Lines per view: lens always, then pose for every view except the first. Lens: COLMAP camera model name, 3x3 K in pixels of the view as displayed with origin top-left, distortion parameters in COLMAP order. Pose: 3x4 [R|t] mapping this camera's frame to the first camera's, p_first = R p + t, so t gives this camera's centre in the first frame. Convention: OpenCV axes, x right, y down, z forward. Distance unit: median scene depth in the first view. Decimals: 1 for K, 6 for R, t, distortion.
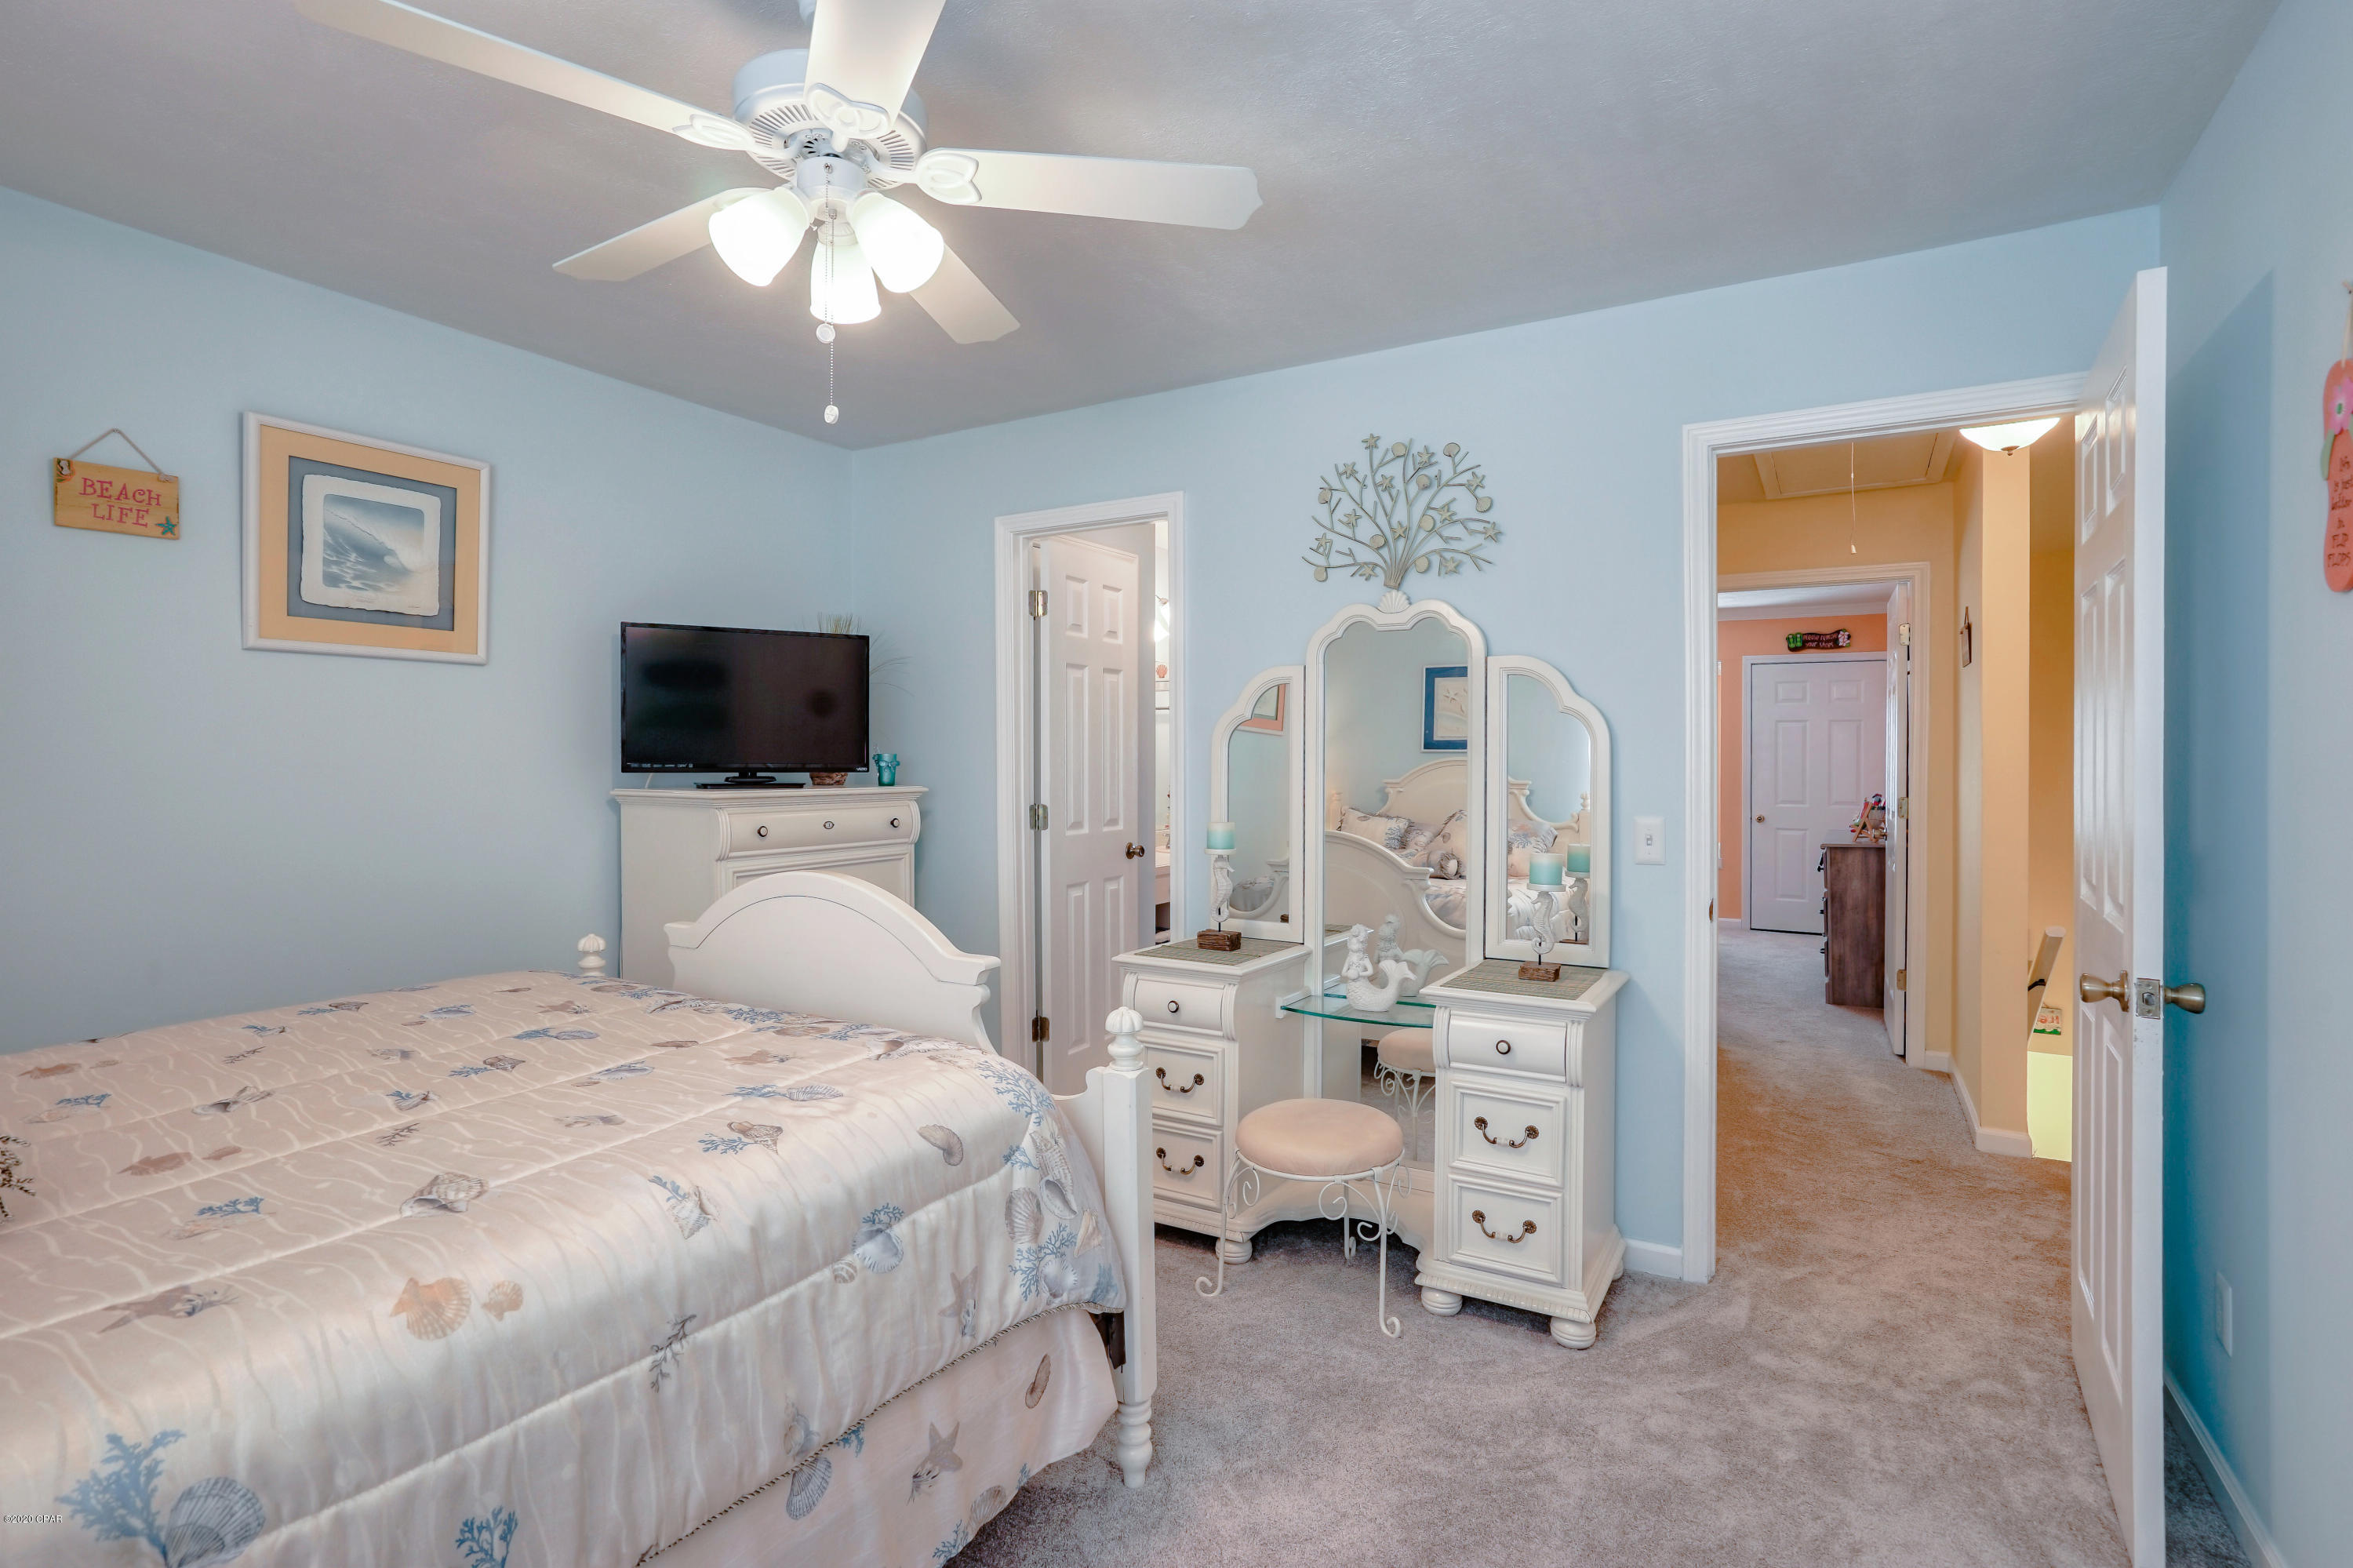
lens RADIAL K [[1133.0, 0, 1188.8], [0, 1133.0, 767.6], [0, 0, 1]] dist [-0.044866, 0.012588]
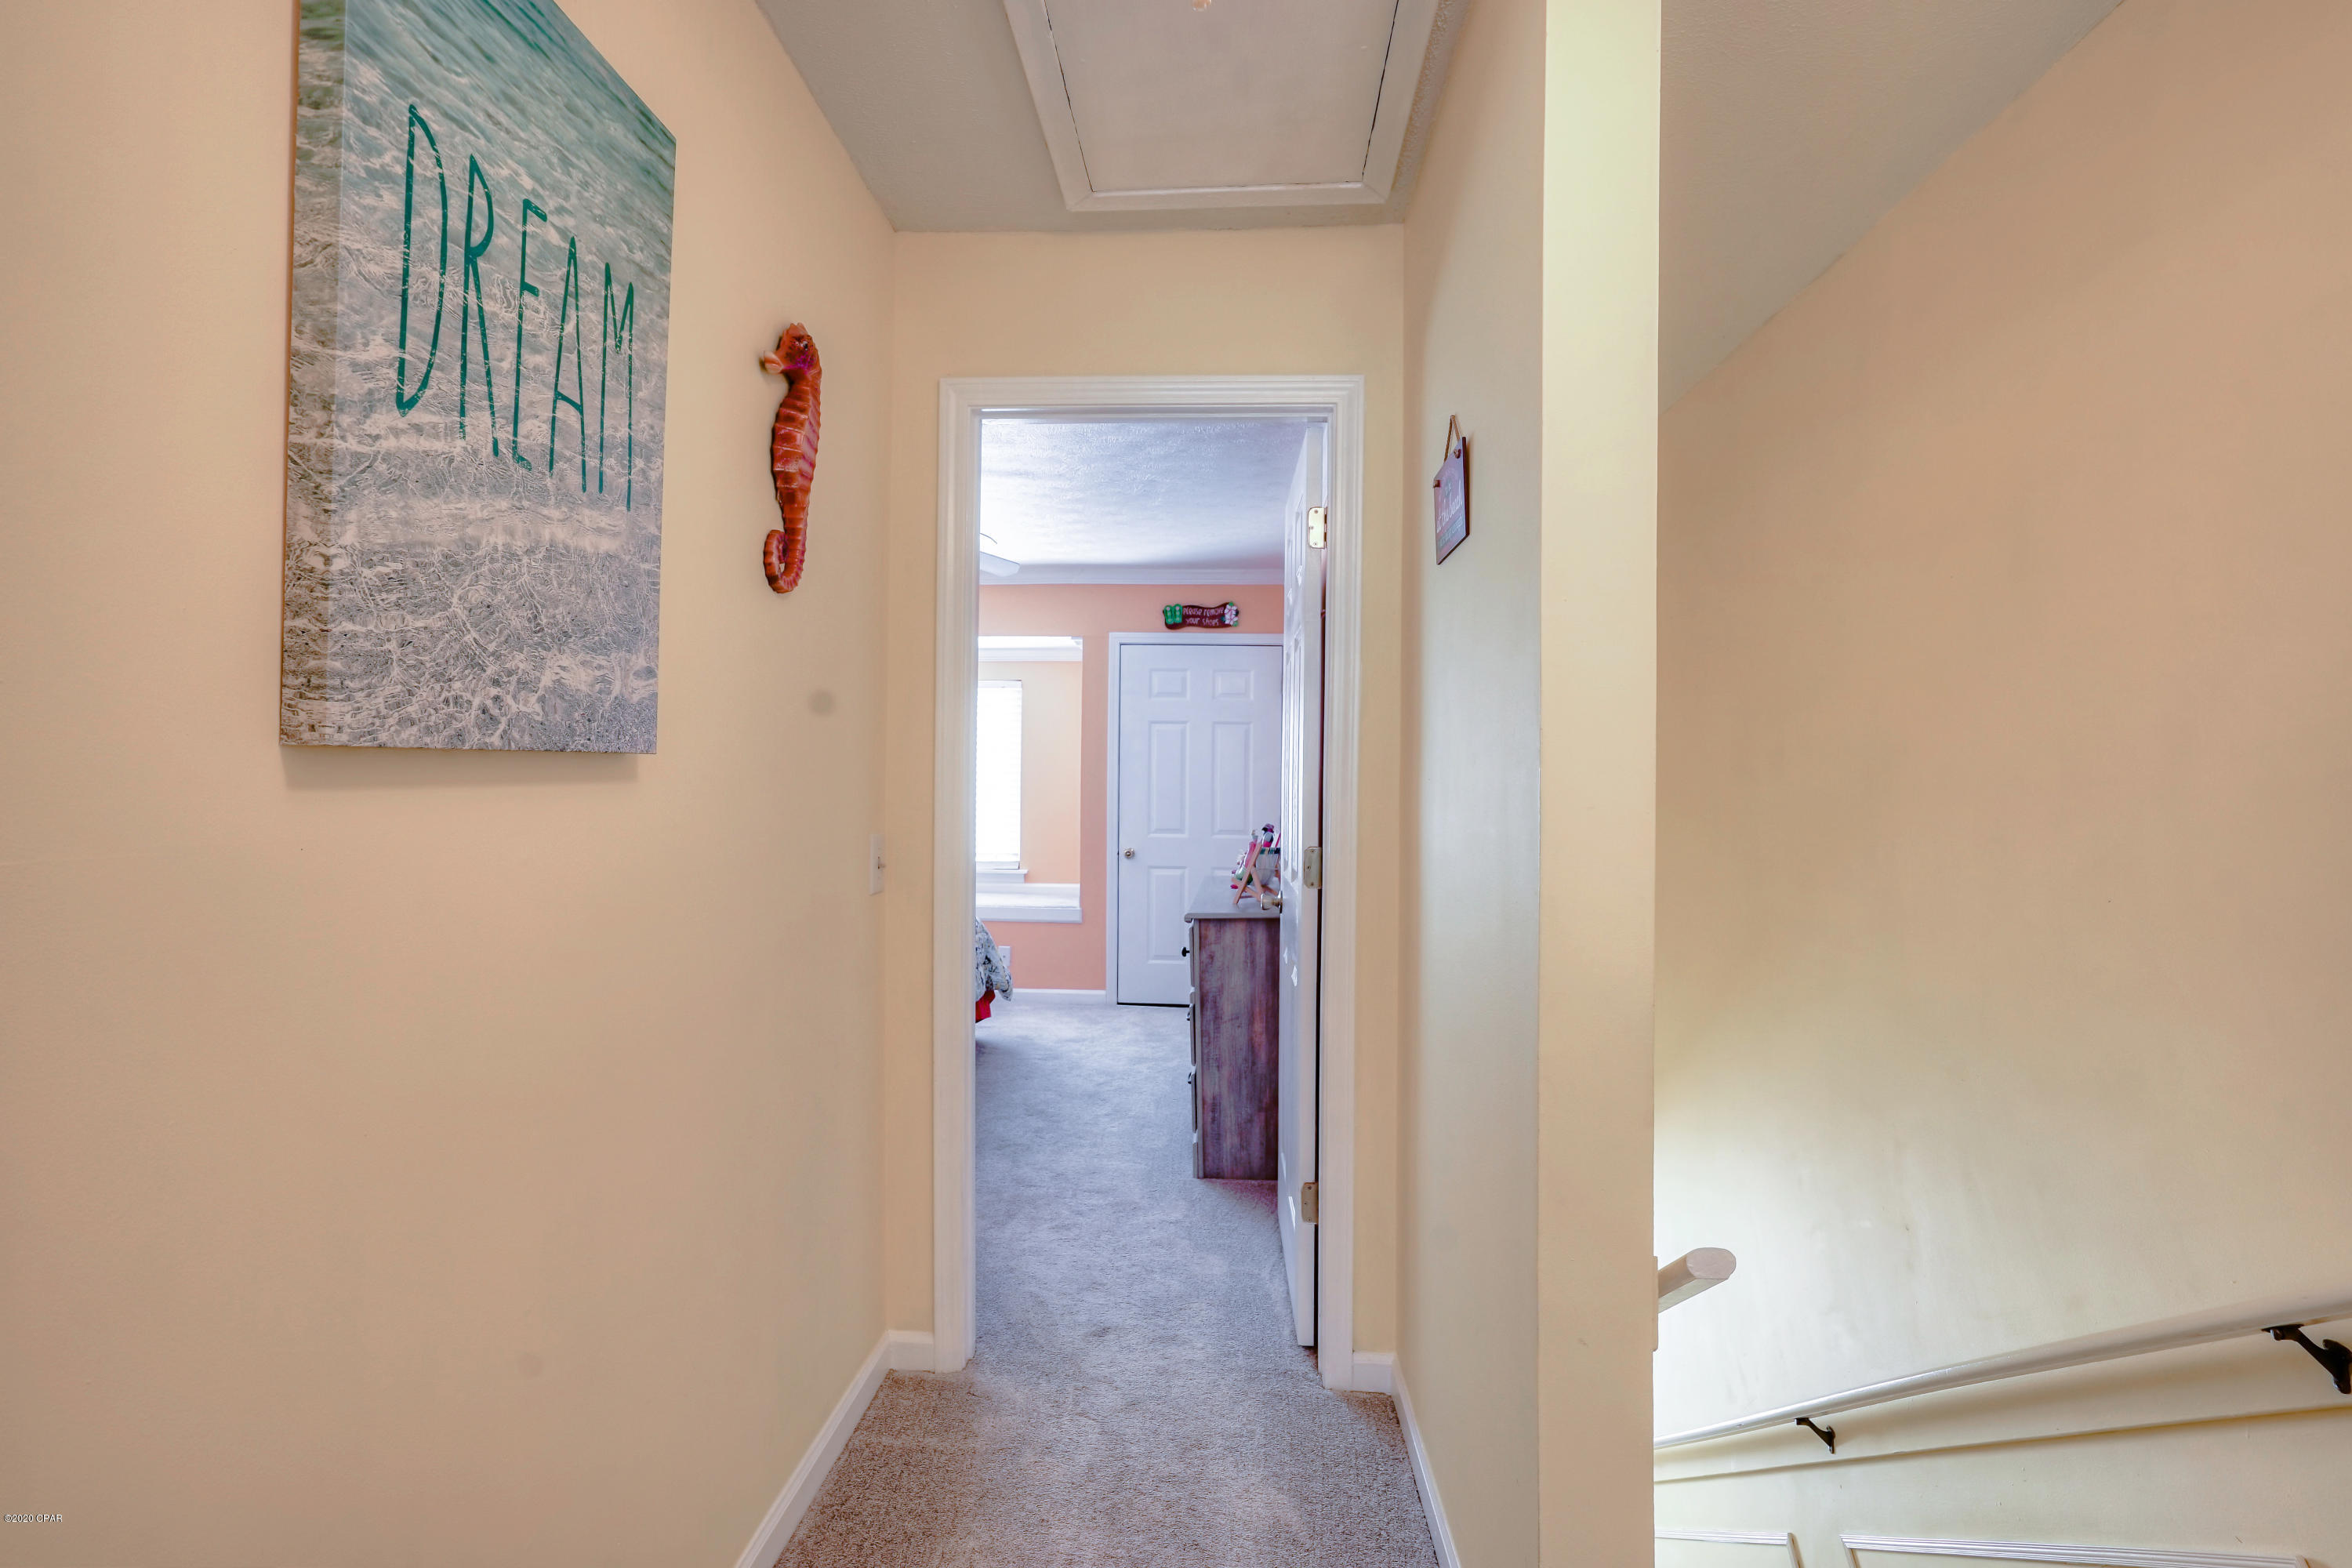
lens RADIAL K [[1132.5, 0, 1180.7], [0, 1132.5, 779.0], [0, 0, 1]] dist [-0.044866, 0.012588]
pose [[0.889067, 0.006969, 0.457725, 0.283023], [-0.005447, 0.999974, -0.004645, -0.000547], [-0.457745, 0.001636, 0.889082, 0.458935]]
